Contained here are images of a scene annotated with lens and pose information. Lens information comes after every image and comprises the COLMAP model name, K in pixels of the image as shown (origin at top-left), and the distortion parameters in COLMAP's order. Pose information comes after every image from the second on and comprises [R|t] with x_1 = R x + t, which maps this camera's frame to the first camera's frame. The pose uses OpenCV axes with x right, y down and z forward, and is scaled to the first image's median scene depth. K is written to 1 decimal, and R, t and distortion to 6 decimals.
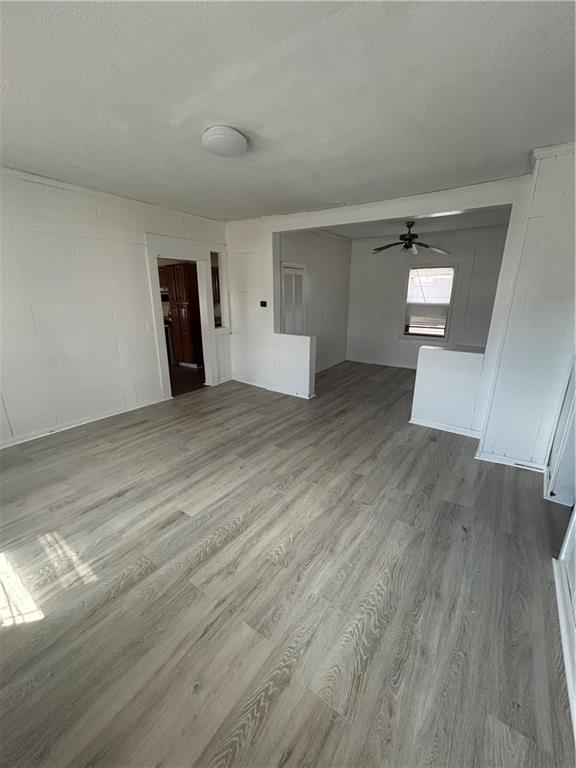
lens RADIAL K [[306.1, 0, 288.1], [0, 306.1, 380.3], [0, 0, 1]] dist [0.011433, 0.000247]
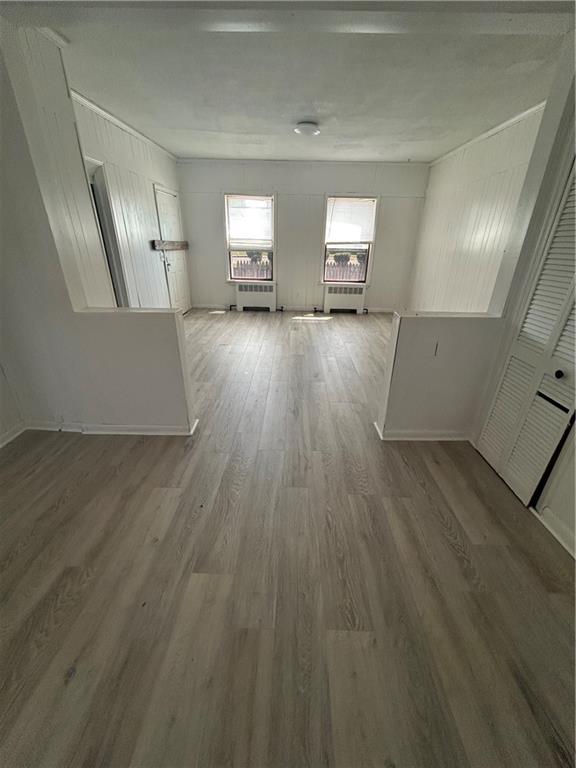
lens RADIAL K [[306.1, 0, 288.1], [0, 306.1, 380.3], [0, 0, 1]] dist [0.011433, 0.000247]
pose [[-0.819942, 0.226044, -0.525927, 0.539851], [-0.169739, 0.781415, 0.600483, -0.351068], [0.546703, 0.581632, -0.602346, 1.395412]]
